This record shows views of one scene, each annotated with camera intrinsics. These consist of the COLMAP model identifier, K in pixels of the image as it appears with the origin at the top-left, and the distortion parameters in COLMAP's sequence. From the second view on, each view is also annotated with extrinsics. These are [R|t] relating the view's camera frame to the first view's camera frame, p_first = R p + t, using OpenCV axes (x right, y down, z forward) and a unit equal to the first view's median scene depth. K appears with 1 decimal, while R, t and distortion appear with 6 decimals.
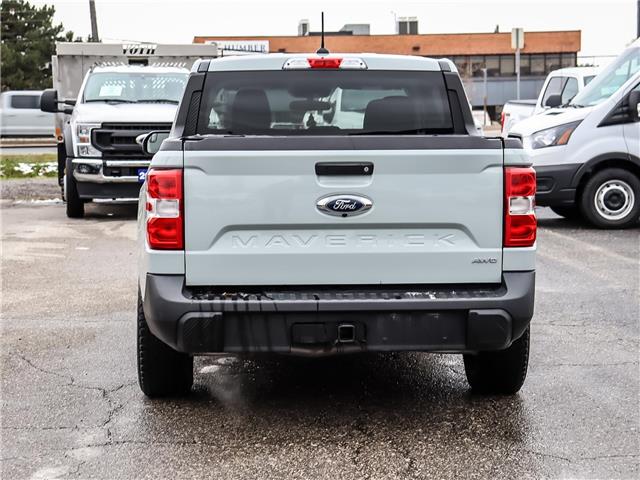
lens RADIAL K [[1484.4, 0, 272.6], [0, 1484.4, 239.5], [0, 0, 1]] dist [0.426437, 0.465529]
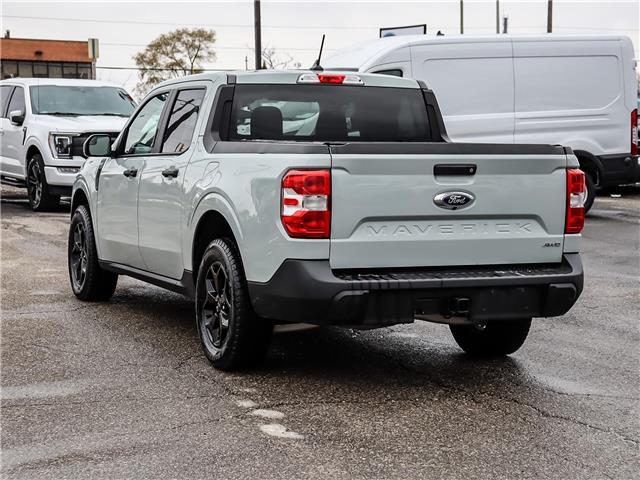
lens RADIAL K [[1484.4, 0, 272.6], [0, 1484.4, 239.5], [0, 0, 1]] dist [0.426437, 0.465529]
pose [[0.931760, -0.010739, 0.362916, -0.526806], [0.011865, 0.999929, -0.000873, 0.008355], [-0.362881, 0.005120, 0.931821, -0.076261]]
